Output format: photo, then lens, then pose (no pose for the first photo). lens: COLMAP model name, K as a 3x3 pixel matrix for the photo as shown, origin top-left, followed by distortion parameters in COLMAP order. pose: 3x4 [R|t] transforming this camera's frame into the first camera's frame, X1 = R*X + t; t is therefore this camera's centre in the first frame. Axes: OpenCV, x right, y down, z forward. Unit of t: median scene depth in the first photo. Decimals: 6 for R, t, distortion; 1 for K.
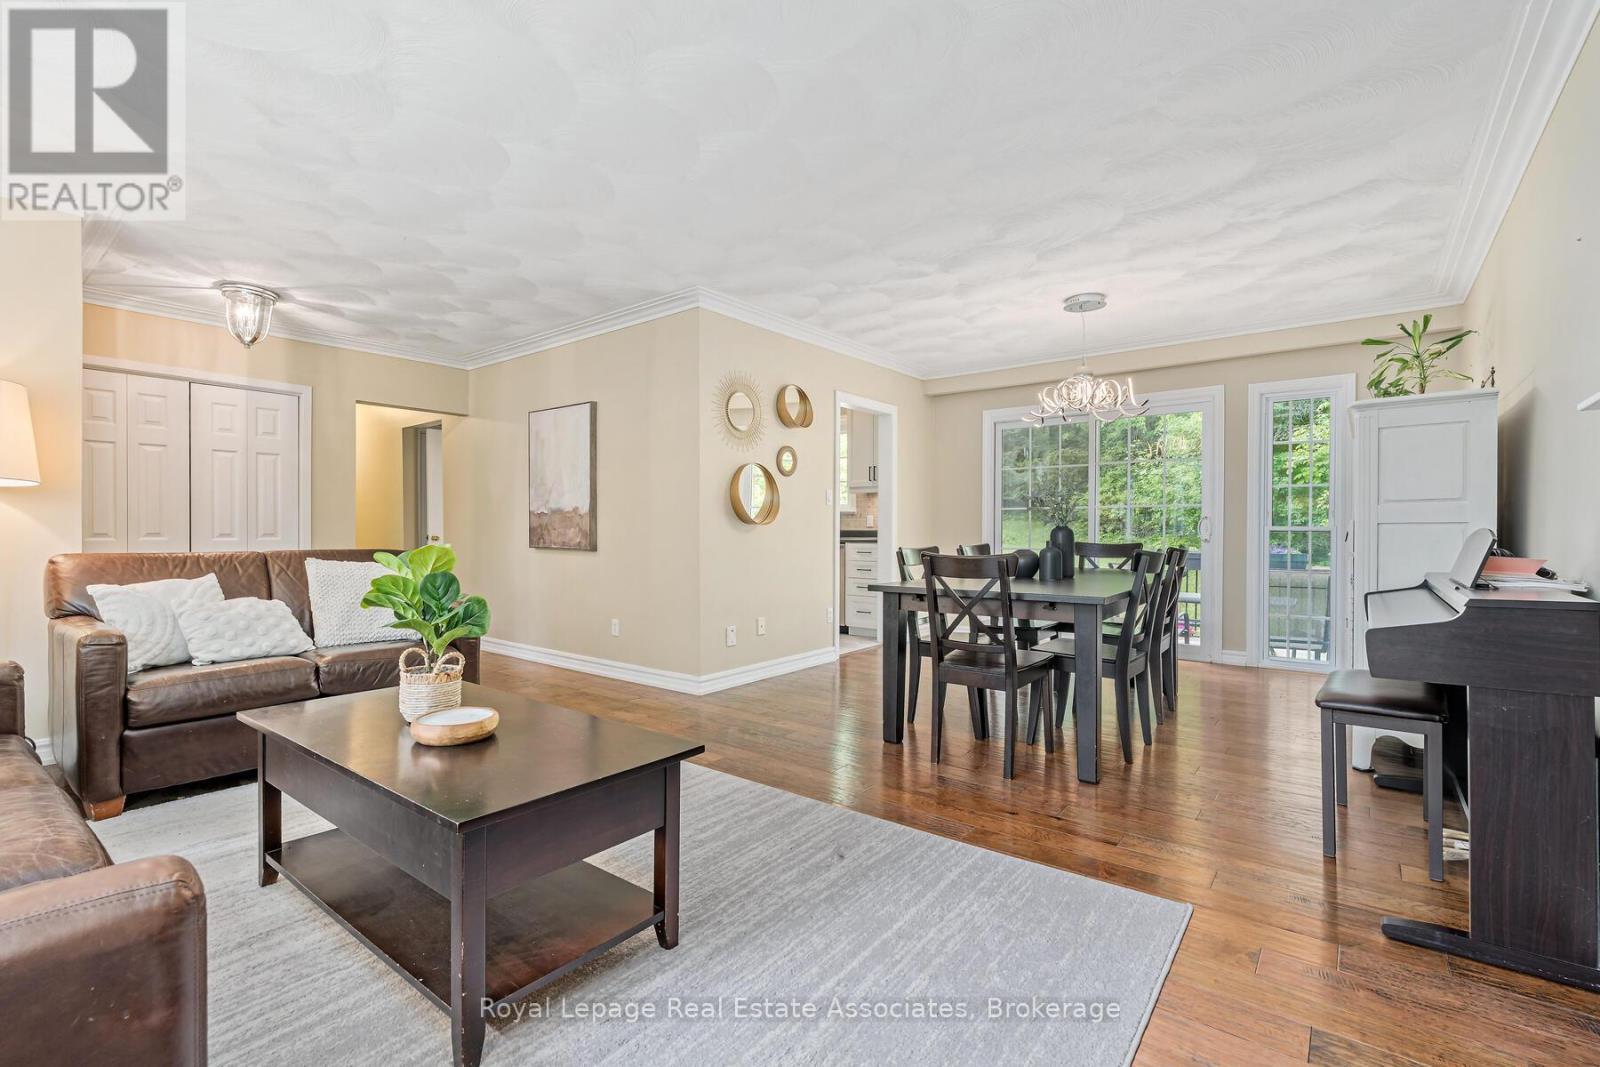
lens RADIAL K [[717.8, 0, 803.0], [0, 717.8, 534.4], [0, 0, 1]] dist [-0.000844, 0.000366]
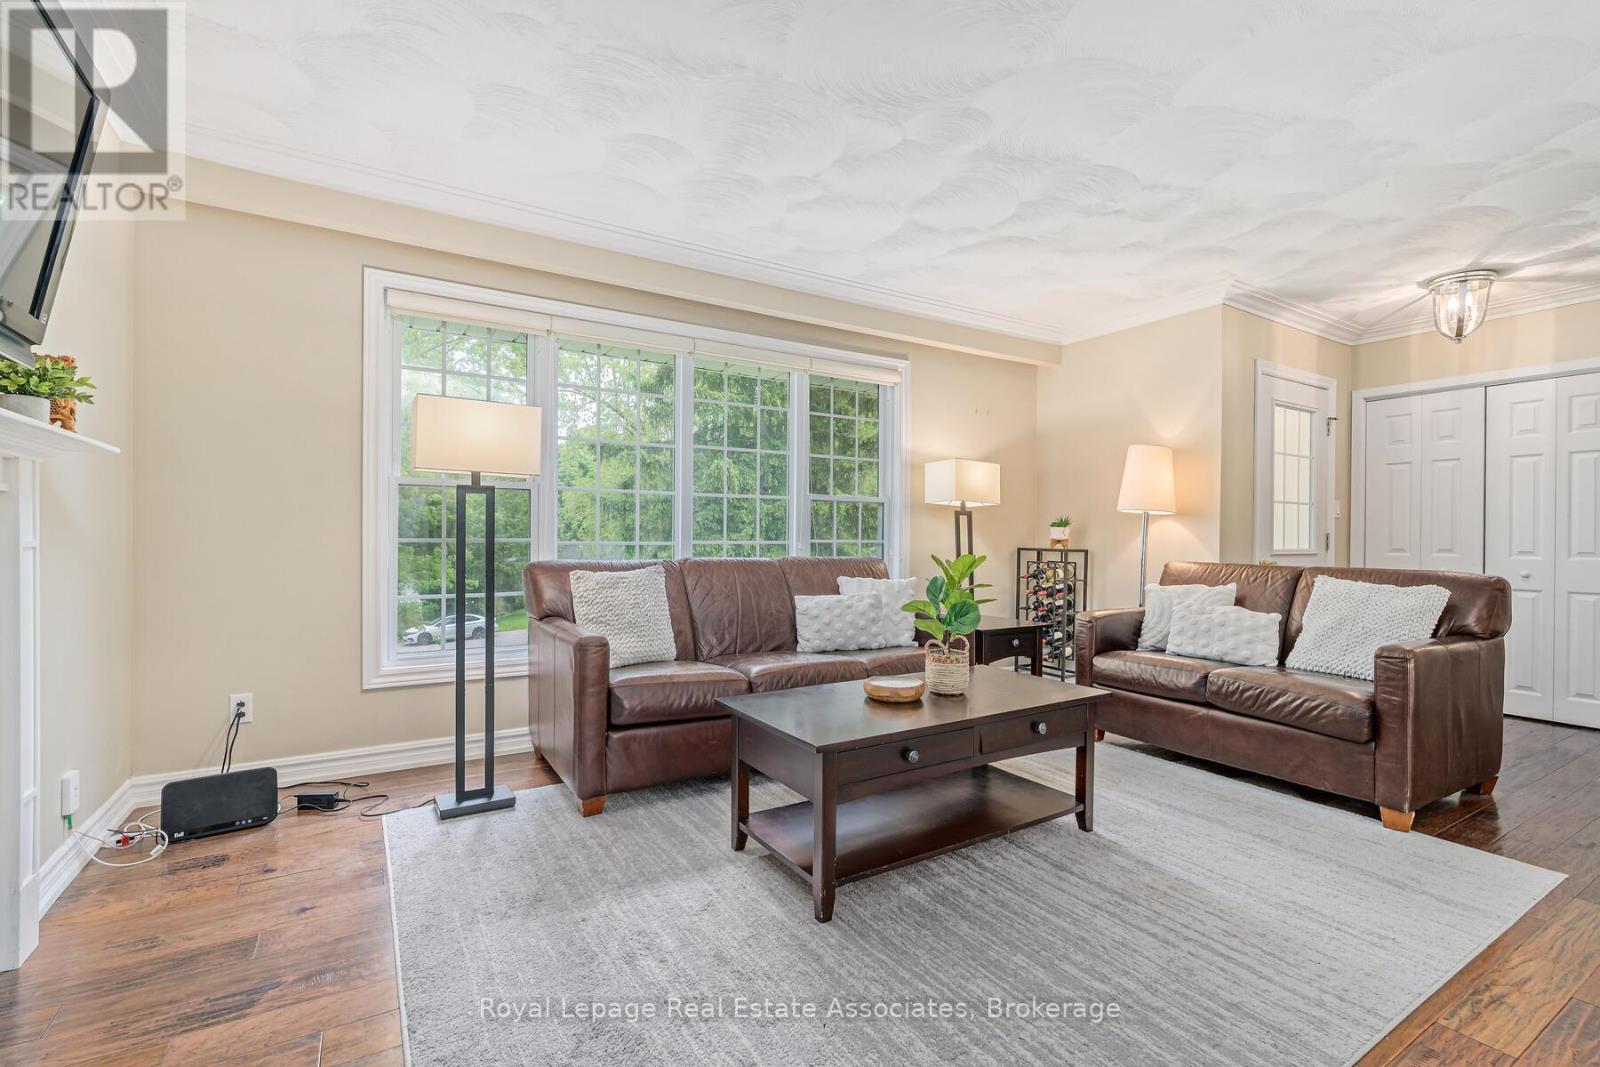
lens RADIAL K [[717.8, 0, 800.7], [0, 717.8, 537.2], [0, 0, 1]] dist [-0.000844, 0.000366]
pose [[-0.354271, -0.005632, -0.935126, 0.377665], [-0.012773, 0.999918, -0.001183, -0.006675], [0.935056, 0.011525, -0.354314, 0.591508]]
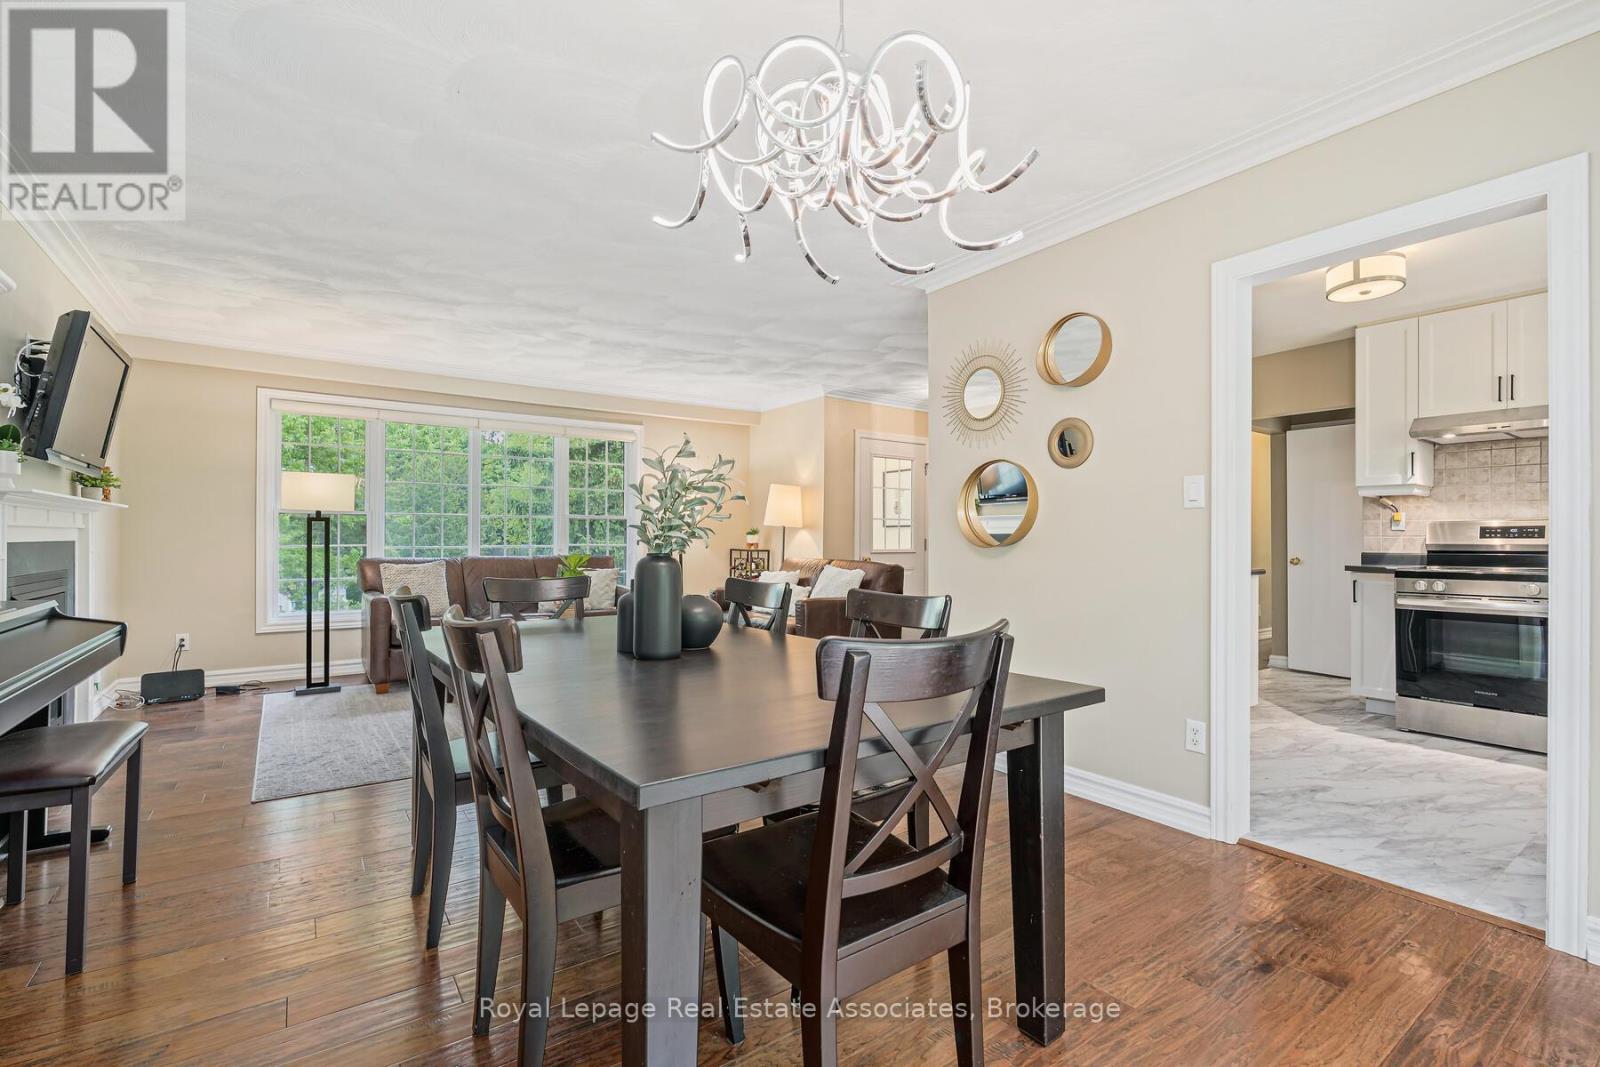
lens RADIAL K [[717.8, 0, 802.4], [0, 717.8, 532.8], [0, 0, 1]] dist [-0.000844, 0.000366]
pose [[-0.288657, -0.008574, -0.957394, 0.703233], [-0.011021, 0.999923, -0.005632, -0.022497], [0.957369, 0.008925, -0.288729, 1.079308]]
